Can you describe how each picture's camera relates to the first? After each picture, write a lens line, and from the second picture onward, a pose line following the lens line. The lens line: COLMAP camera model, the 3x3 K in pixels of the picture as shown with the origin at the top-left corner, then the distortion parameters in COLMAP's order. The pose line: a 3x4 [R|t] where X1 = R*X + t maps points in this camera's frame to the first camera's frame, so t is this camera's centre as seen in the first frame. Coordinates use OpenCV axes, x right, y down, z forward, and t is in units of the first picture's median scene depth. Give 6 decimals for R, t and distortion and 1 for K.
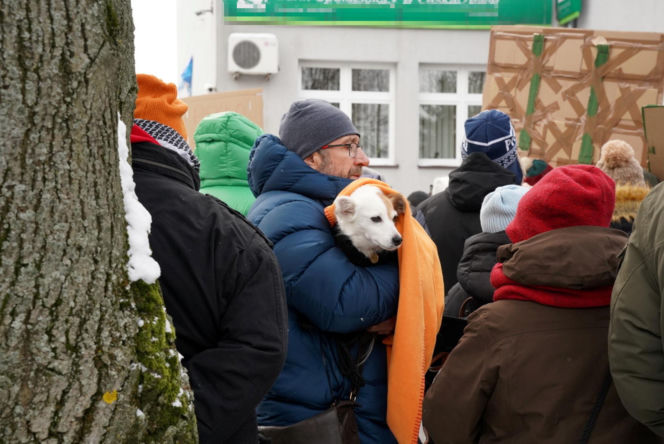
lens RADIAL K [[1380.4, 0, 332.0], [0, 1380.4, 222.0], [0, 0, 1]] dist [0.599135, -0.073690]
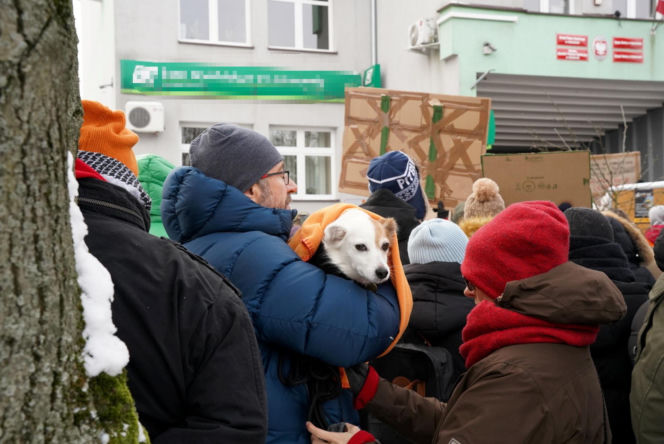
lens RADIAL K [[876.1, 0, 332.0], [0, 876.1, 222.0], [0, 0, 1]] dist [-0.043058, 0.577398]
pose [[0.984619, -0.012178, 0.174292, -0.099399], [0.014475, 0.999824, -0.011916, -0.026350], [-0.174116, 0.014256, 0.984622, 0.548924]]
